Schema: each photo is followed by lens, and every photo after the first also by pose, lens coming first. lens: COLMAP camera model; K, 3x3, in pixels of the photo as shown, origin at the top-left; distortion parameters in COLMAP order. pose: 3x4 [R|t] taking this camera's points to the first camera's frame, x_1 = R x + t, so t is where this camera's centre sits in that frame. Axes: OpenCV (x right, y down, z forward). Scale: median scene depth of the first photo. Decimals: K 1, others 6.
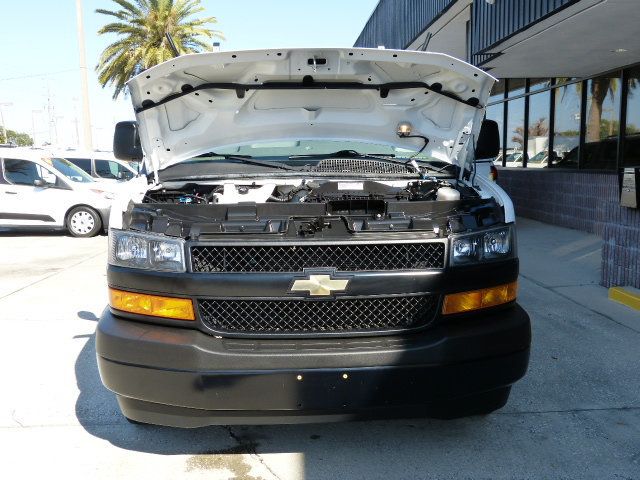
lens RADIAL K [[605.7, 0, 320.0], [0, 605.7, 240.0], [0, 0, 1]] dist [0.045083, 0.011024]
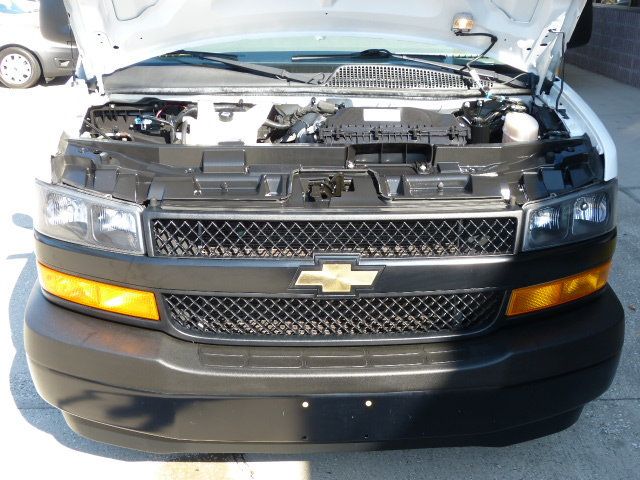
lens RADIAL K [[753.8, 0, 320.0], [0, 753.8, 240.0], [0, 0, 1]] dist [0.011672, 0.025033]
pose [[0.999797, 0.020120, 0.000919, -0.018125], [-0.019871, 0.977930, 0.207986, -0.130200], [0.003286, -0.207962, 0.978131, 0.137774]]
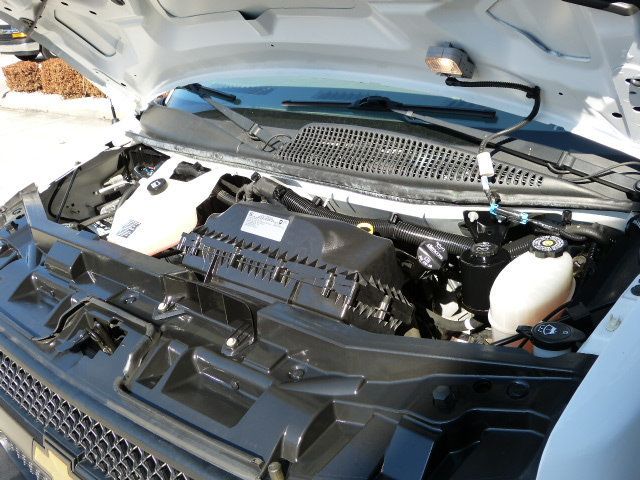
lens RADIAL K [[686.1, 0, 320.0], [0, 686.1, 240.0], [0, 0, 1]] dist [-0.003329, -0.001578]
pose [[0.696539, 0.210479, -0.685953, 0.409662], [0.010167, 0.953016, 0.302749, -0.225977], [0.717447, -0.217851, 0.661673, 0.736996]]
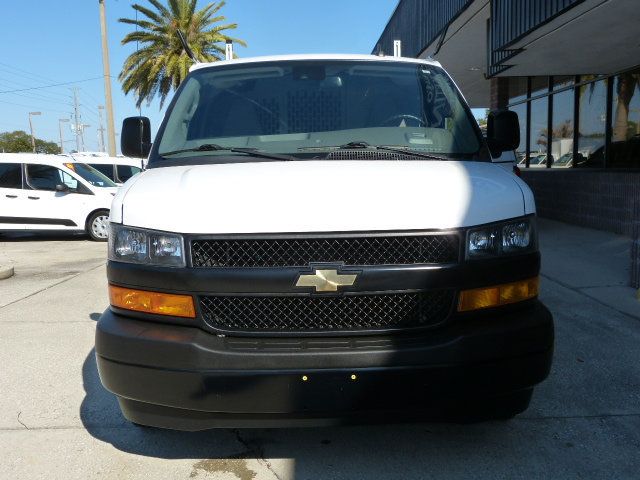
lens RADIAL K [[605.7, 0, 320.0], [0, 605.7, 240.0], [0, 0, 1]] dist [0.045083, 0.011024]
pose [[0.999334, -0.005529, -0.036068, 0.021173], [0.005237, 0.999953, -0.008175, 0.016825], [0.036112, 0.007981, 0.999316, 0.047852]]
